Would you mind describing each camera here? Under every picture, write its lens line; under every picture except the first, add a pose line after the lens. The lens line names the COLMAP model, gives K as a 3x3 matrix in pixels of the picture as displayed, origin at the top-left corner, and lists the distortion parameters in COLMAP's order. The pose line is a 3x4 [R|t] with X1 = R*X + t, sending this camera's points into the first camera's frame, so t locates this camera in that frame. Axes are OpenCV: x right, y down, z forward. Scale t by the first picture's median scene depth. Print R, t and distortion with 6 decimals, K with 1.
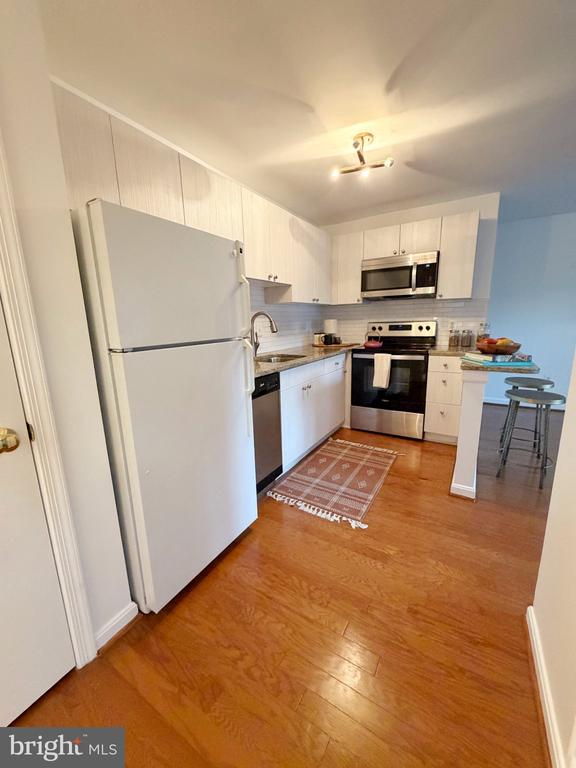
lens RADIAL K [[305.7, 0, 289.2], [0, 305.7, 382.1], [0, 0, 1]] dist [0.000529, 0.000124]
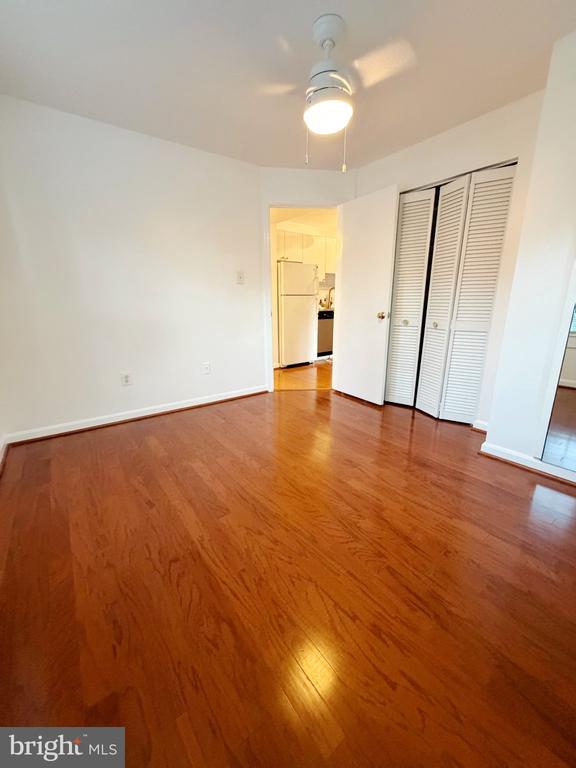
lens RADIAL K [[305.7, 0, 289.2], [0, 305.7, 382.1], [0, 0, 1]] dist [0.000529, 0.000124]
pose [[0.925417, 0.122619, -0.358565, 0.435023], [-0.098998, 0.991571, 0.083585, 0.267925], [0.365792, -0.041853, 0.929755, -1.083905]]
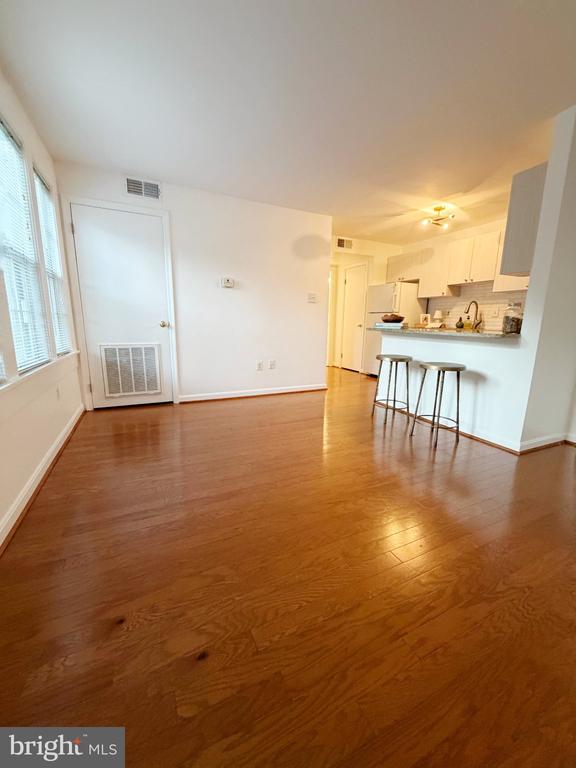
lens RADIAL K [[305.7, 0, 289.2], [0, 305.7, 382.1], [0, 0, 1]] dist [0.000529, 0.000124]
pose [[-0.553826, 0.183333, -0.812198, 1.651563], [-0.165895, 0.931605, 0.323407, -0.166349], [0.815939, 0.313850, -0.485533, 0.992567]]
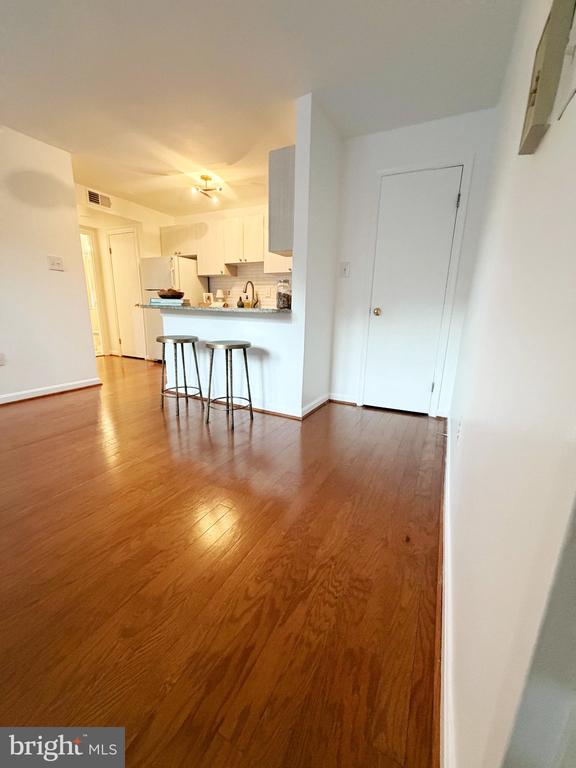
lens RADIAL K [[305.7, 0, 289.2], [0, 305.7, 382.1], [0, 0, 1]] dist [0.000529, 0.000124]
pose [[0.066106, 0.262661, -0.962621, 1.525818], [-0.225544, 0.943696, 0.242008, -0.139603], [0.971988, 0.201115, 0.121626, 0.989510]]
